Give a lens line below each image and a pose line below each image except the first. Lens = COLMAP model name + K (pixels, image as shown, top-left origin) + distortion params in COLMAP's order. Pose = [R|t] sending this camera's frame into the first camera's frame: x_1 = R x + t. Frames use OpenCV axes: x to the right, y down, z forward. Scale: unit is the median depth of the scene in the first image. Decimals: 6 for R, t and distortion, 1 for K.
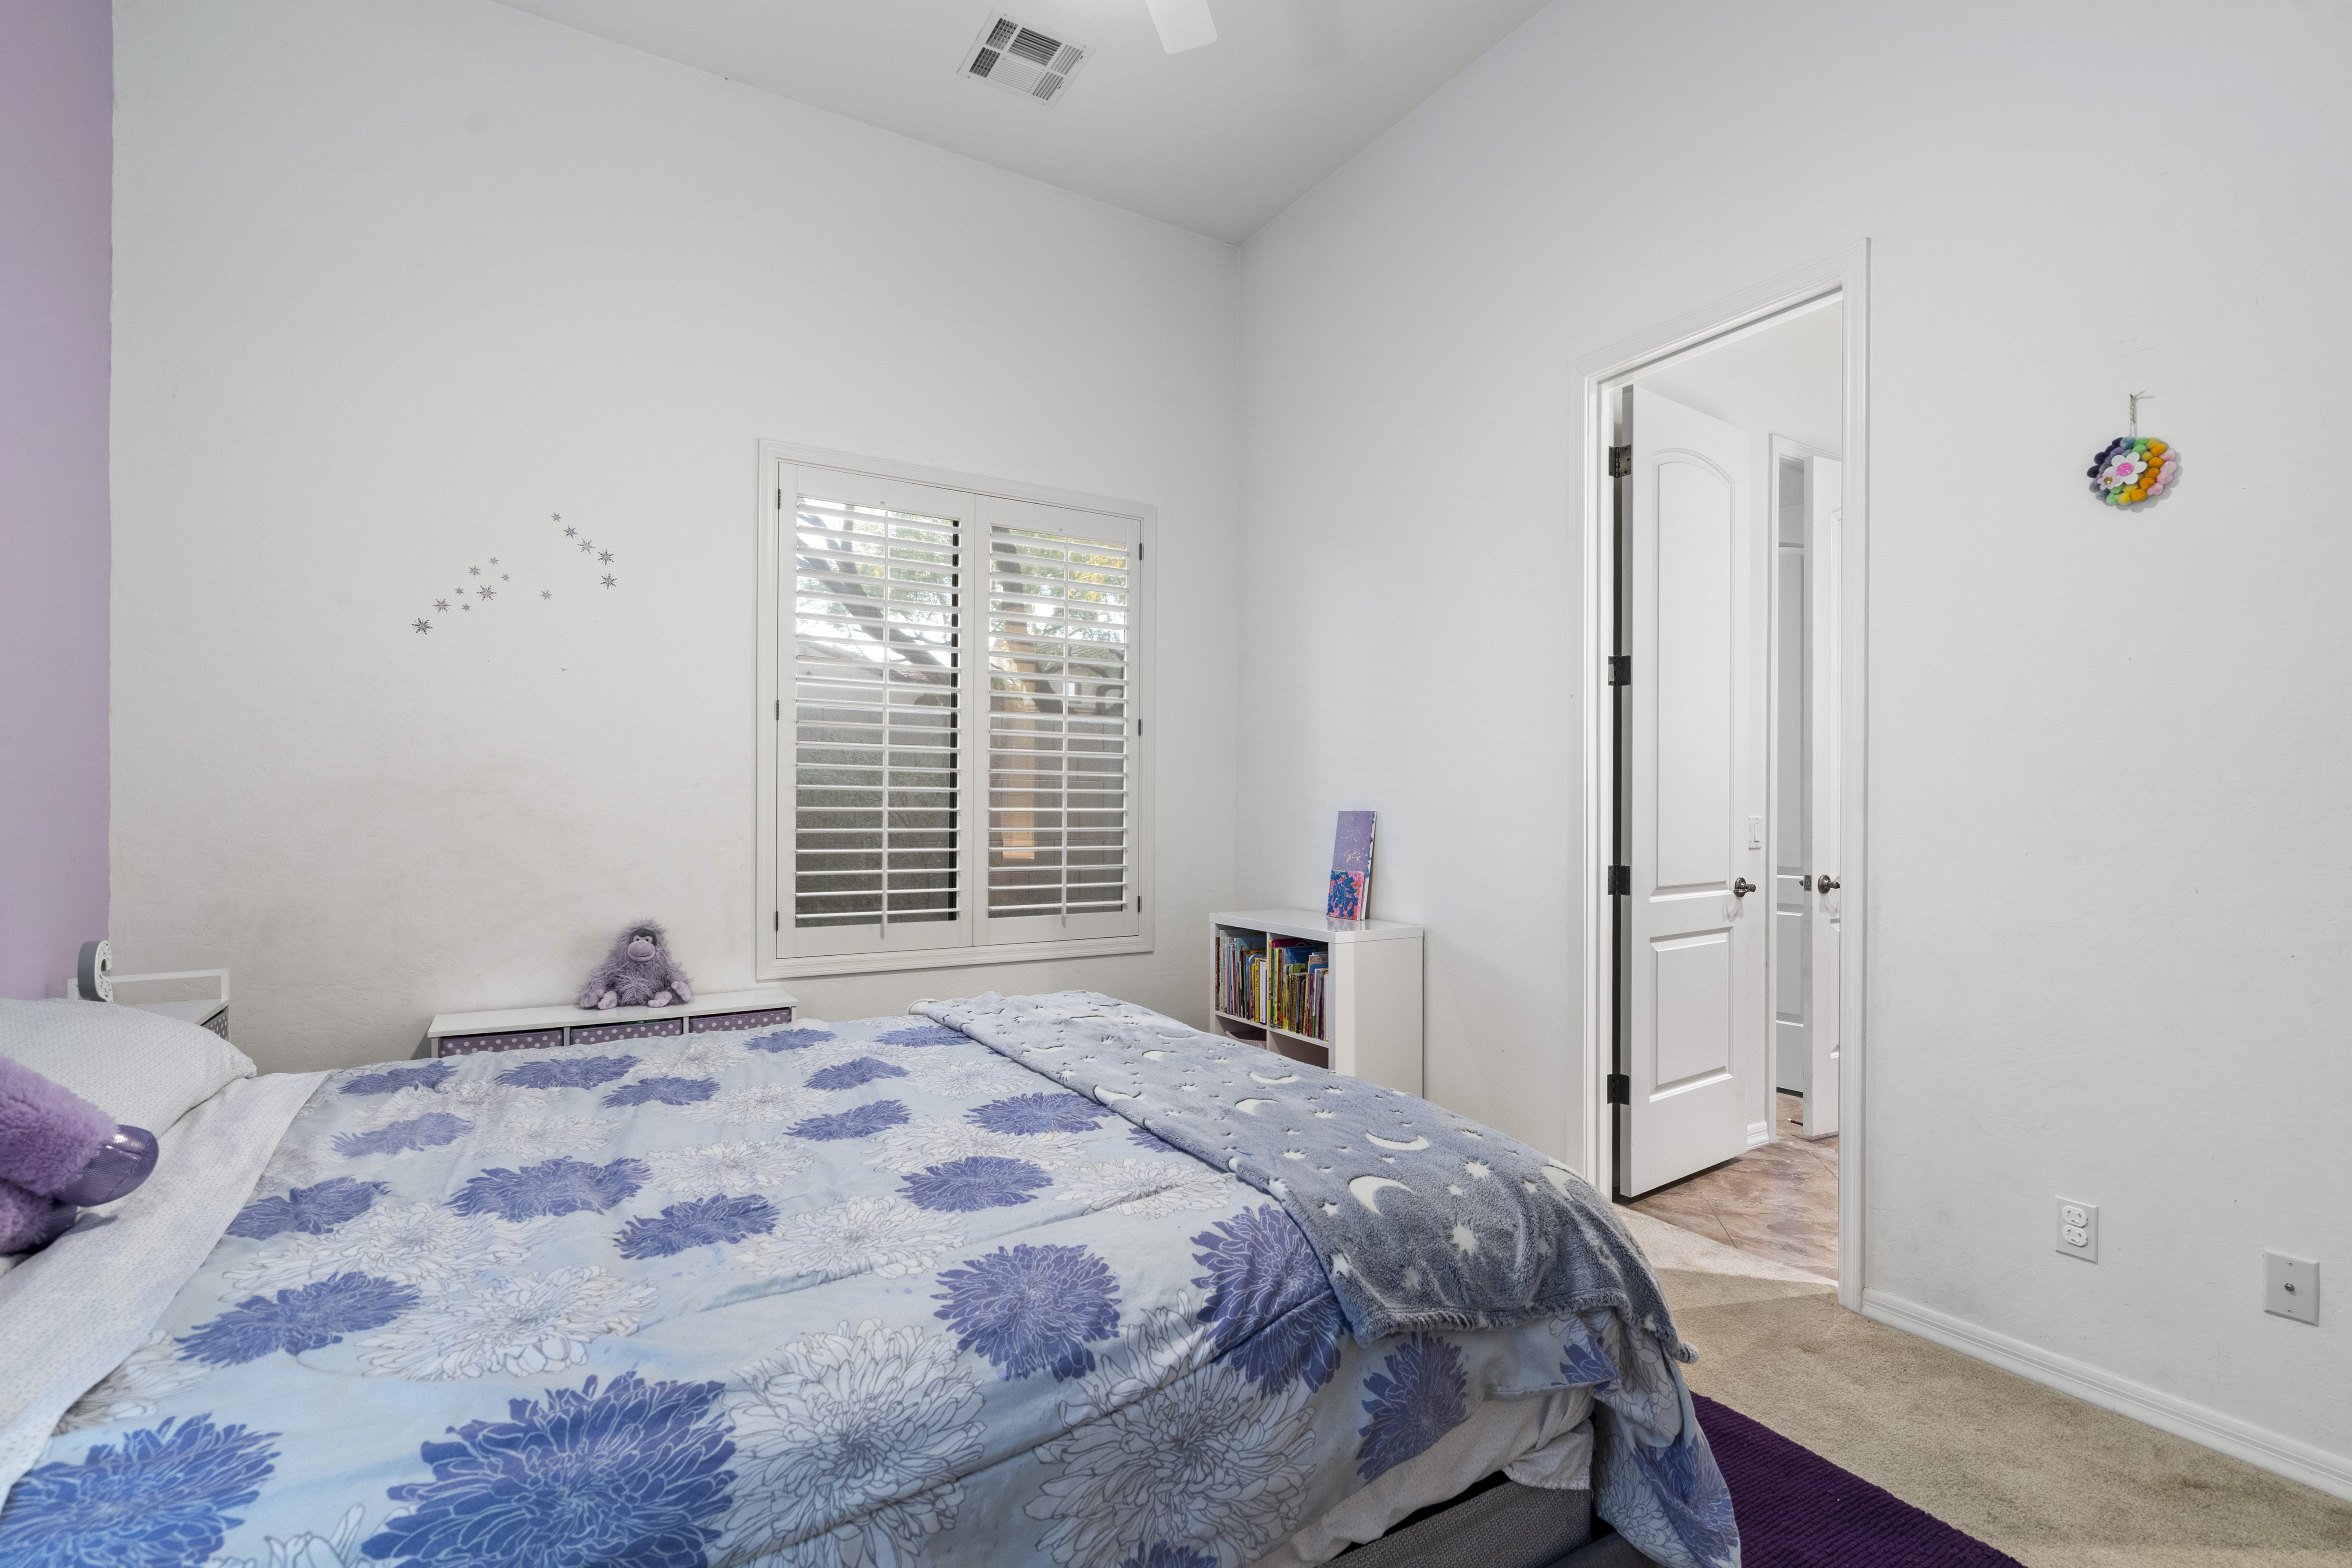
lens RADIAL K [[1074.0, 0, 1173.4], [0, 1074.0, 805.1], [0, 0, 1]] dist [-0.003034, 0.001215]
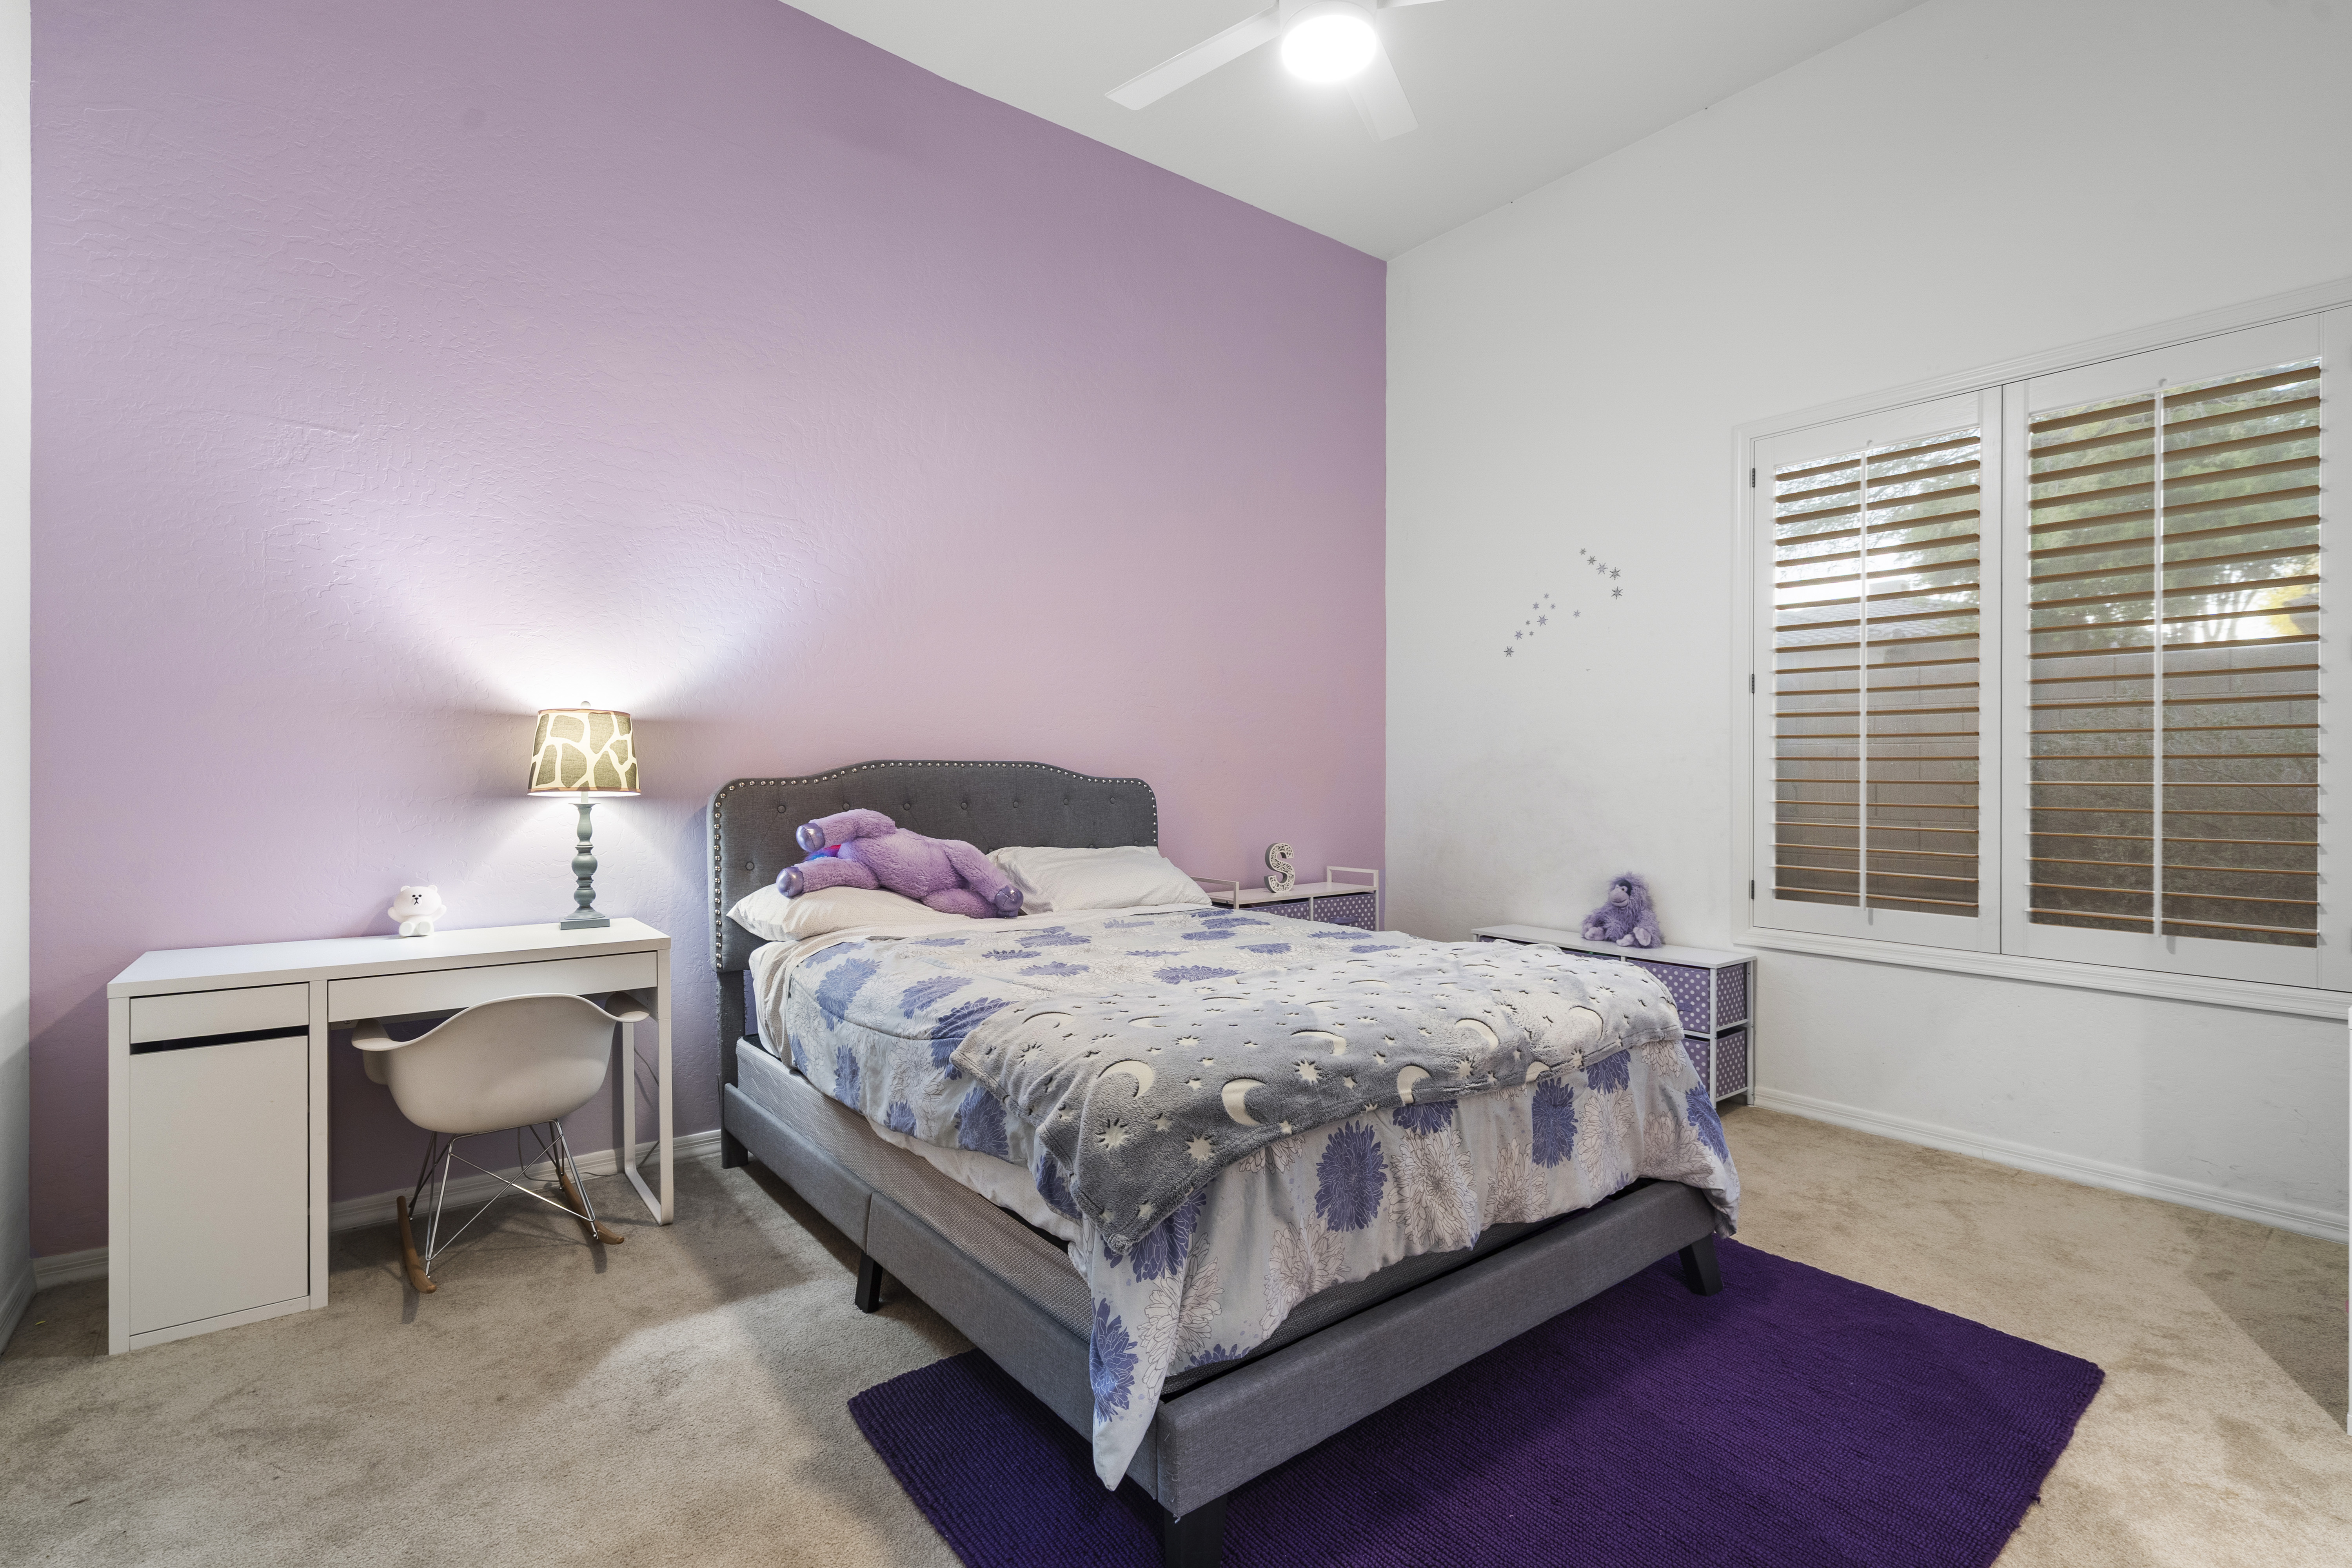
lens RADIAL K [[1074.1, 0, 1174.5], [0, 1074.1, 776.0], [0, 0, 1]] dist [-0.003034, 0.001215]
pose [[0.131688, -0.003221, -0.991286, 0.621096], [-0.001370, 0.999993, -0.003432, 0.004801], [0.991290, 0.001810, 0.131682, 0.343787]]
